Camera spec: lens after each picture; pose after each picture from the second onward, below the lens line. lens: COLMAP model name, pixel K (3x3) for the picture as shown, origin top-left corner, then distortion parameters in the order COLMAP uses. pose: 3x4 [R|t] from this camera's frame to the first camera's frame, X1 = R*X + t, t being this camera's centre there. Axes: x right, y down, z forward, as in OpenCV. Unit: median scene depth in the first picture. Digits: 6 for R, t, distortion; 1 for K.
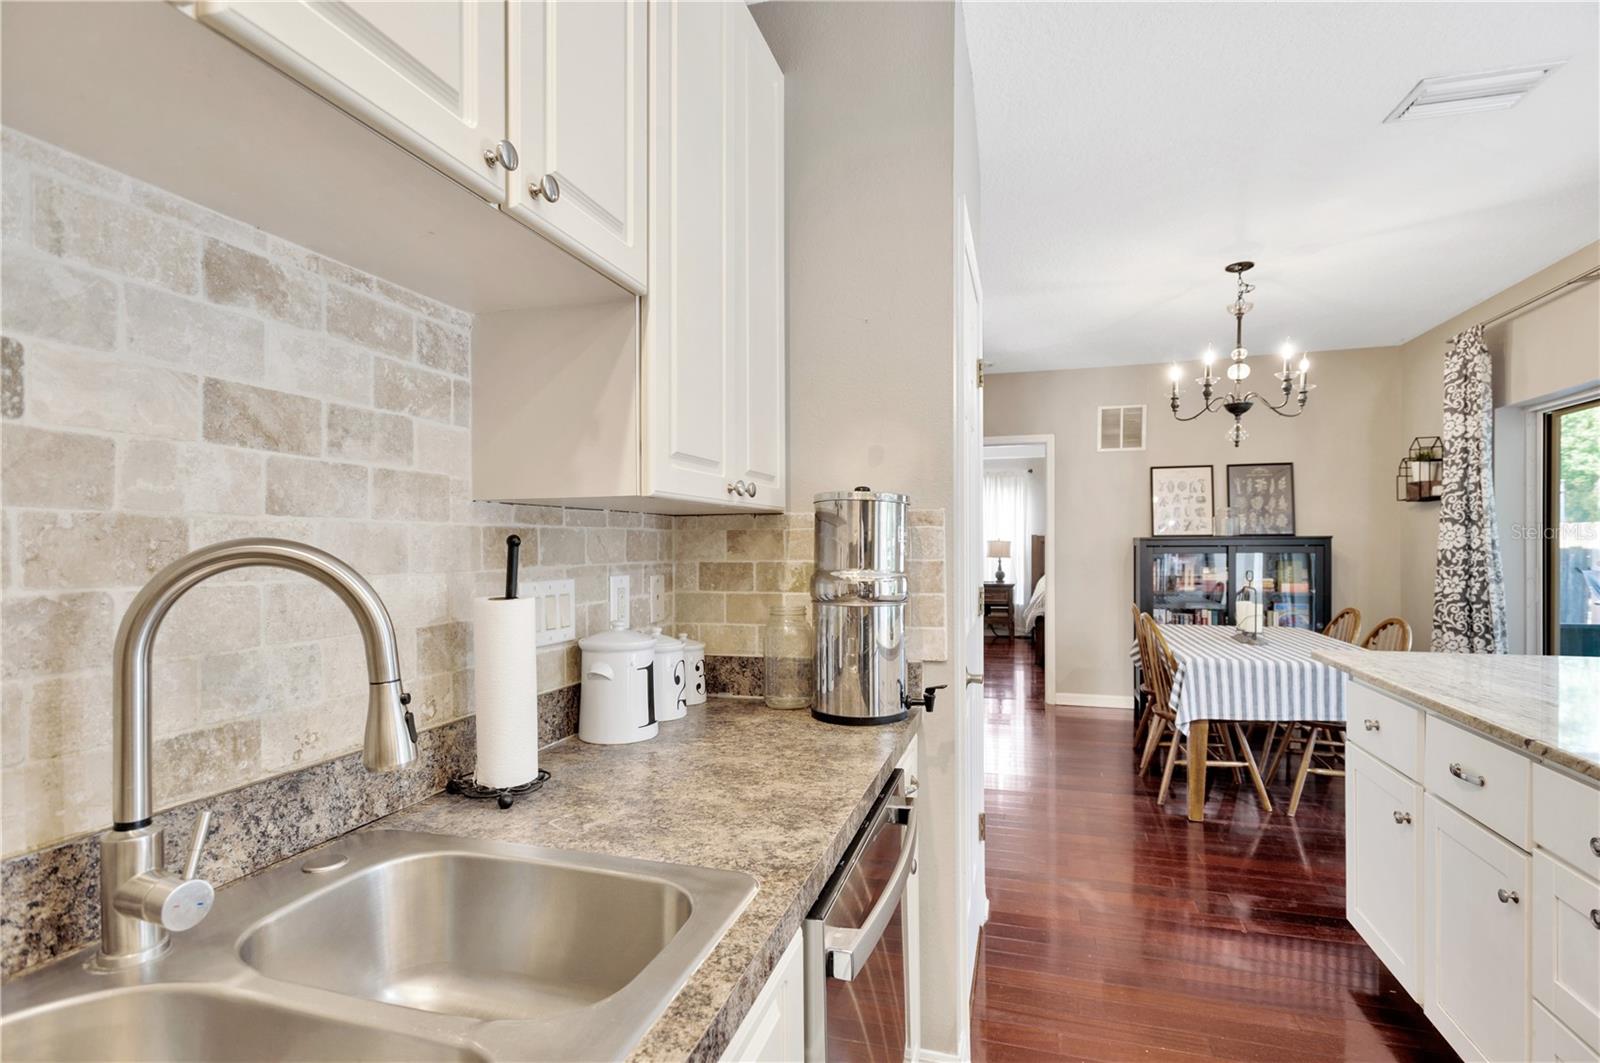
lens RADIAL K [[758.0, 0, 795.4], [0, 758.0, 545.1], [0, 0, 1]] dist [-0.004792, 0.001602]
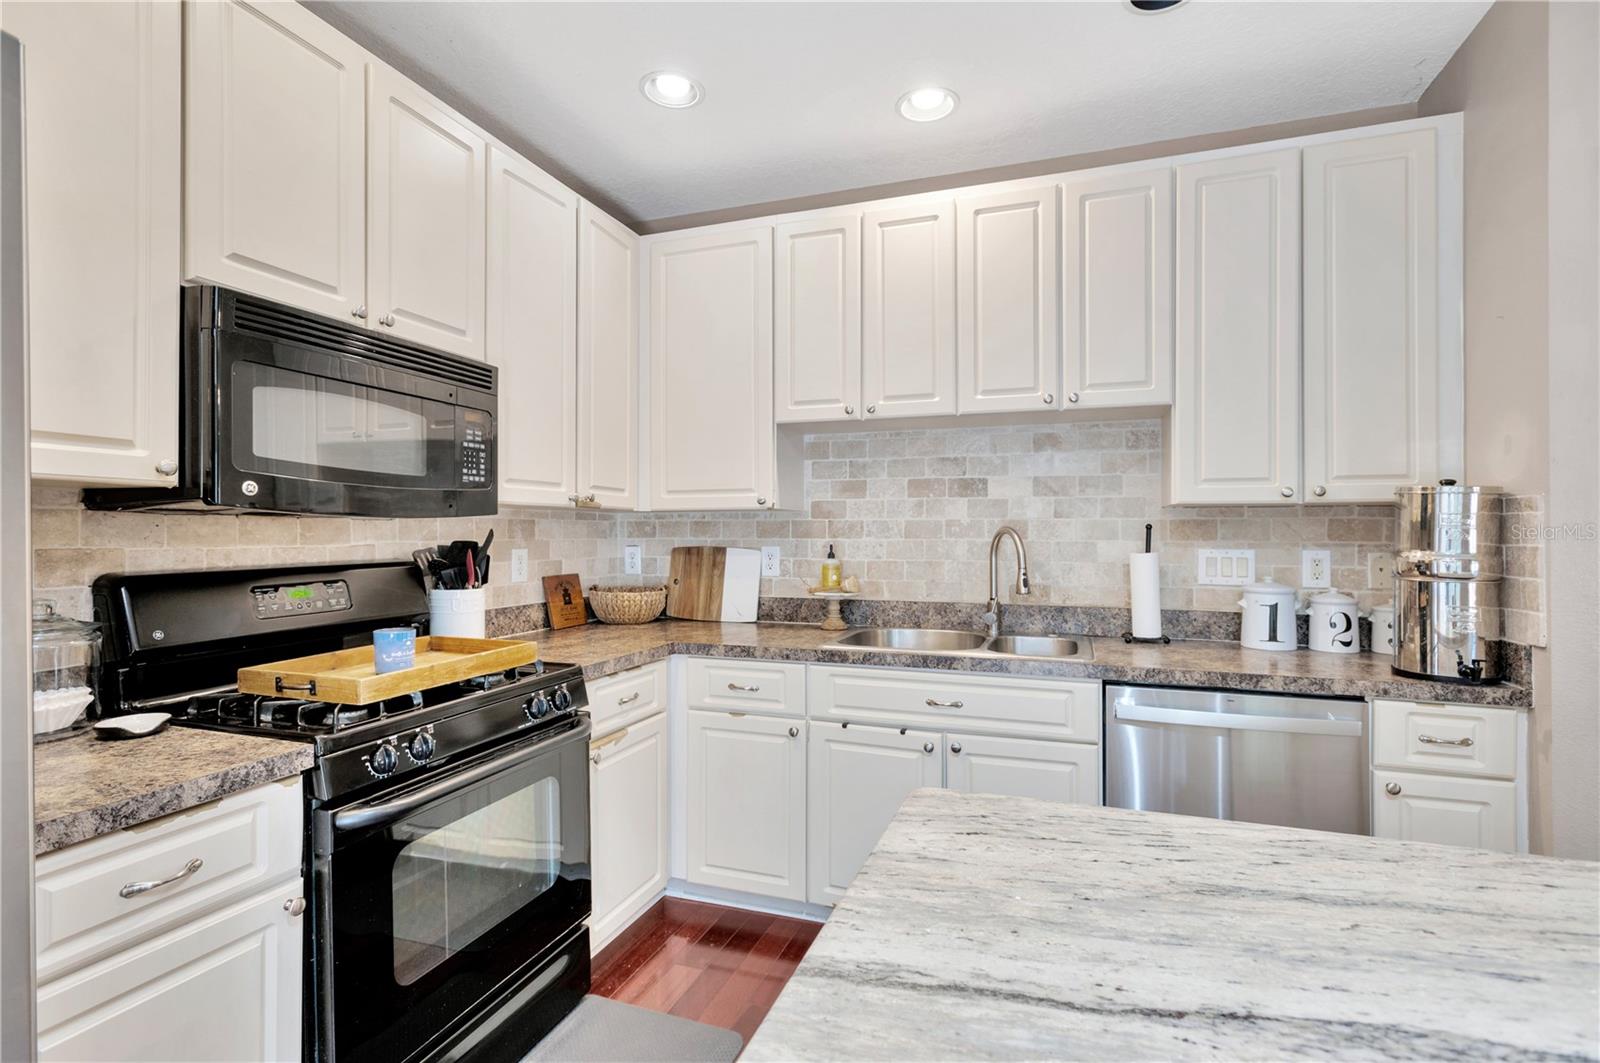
lens RADIAL K [[758.0, 0, 798.9], [0, 758.0, 539.2], [0, 0, 1]] dist [-0.004792, 0.001602]
pose [[-0.040437, 0.014985, -0.999070, 1.696255], [-0.004547, 0.999874, 0.015181, 0.001373], [0.999172, 0.005157, -0.040364, 0.079173]]
